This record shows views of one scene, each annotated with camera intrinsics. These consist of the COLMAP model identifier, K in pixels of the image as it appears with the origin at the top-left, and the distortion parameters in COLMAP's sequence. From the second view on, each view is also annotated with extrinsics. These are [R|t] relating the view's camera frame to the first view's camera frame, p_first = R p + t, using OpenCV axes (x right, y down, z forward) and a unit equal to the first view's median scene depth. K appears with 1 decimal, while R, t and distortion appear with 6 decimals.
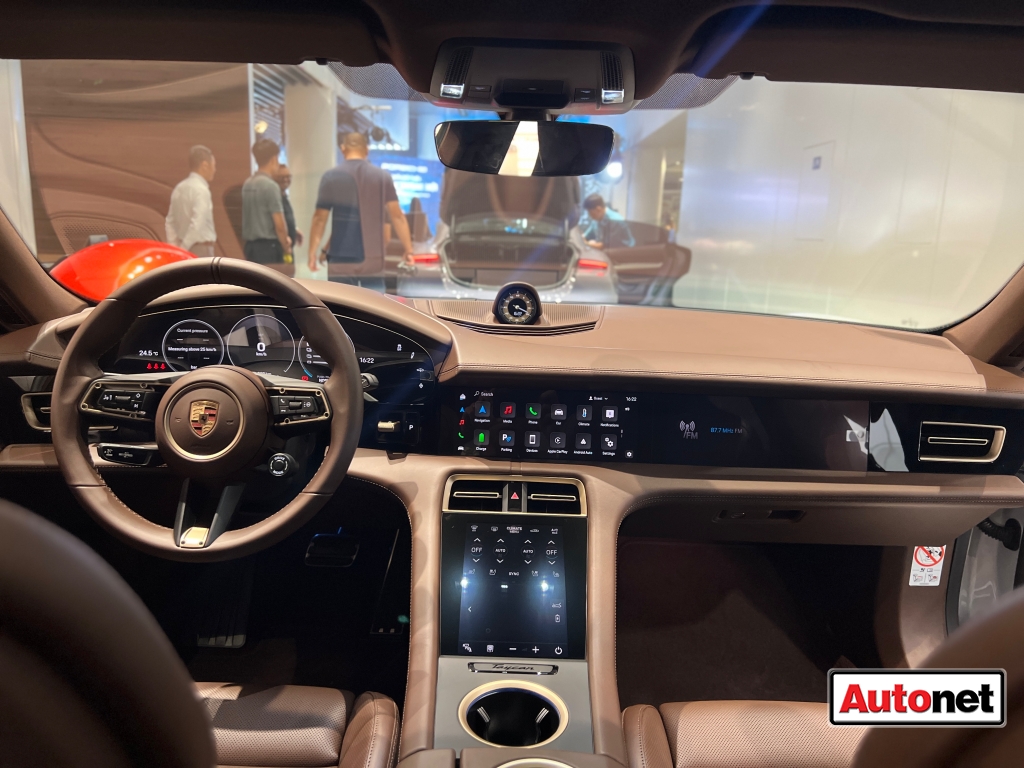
lens RADIAL K [[791.8, 0, 512.0], [0, 791.8, 384.0], [0, 0, 1]] dist [0.111460, -0.190092]
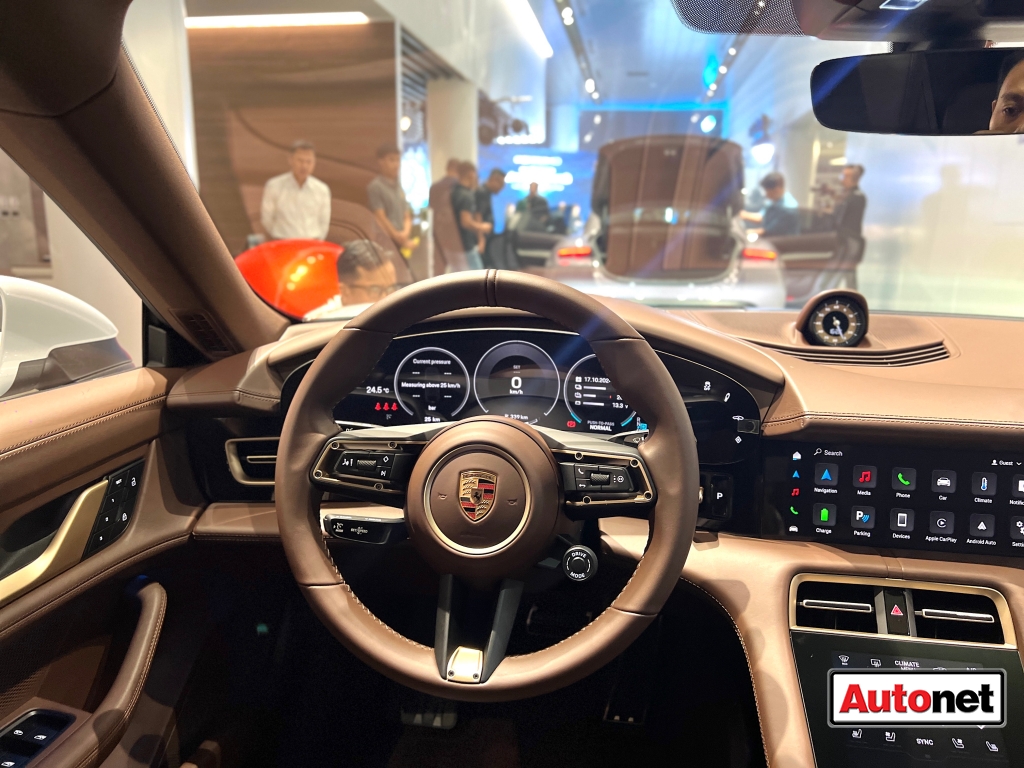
lens RADIAL K [[801.1, 0, 512.0], [0, 801.1, 384.0], [0, 0, 1]] dist [0.055033, -0.042431]
pose [[0.987799, 0.010013, -0.155414, -0.210999], [-0.008740, 0.999922, 0.008872, -0.054368], [0.155491, -0.007406, 0.987810, 0.262225]]
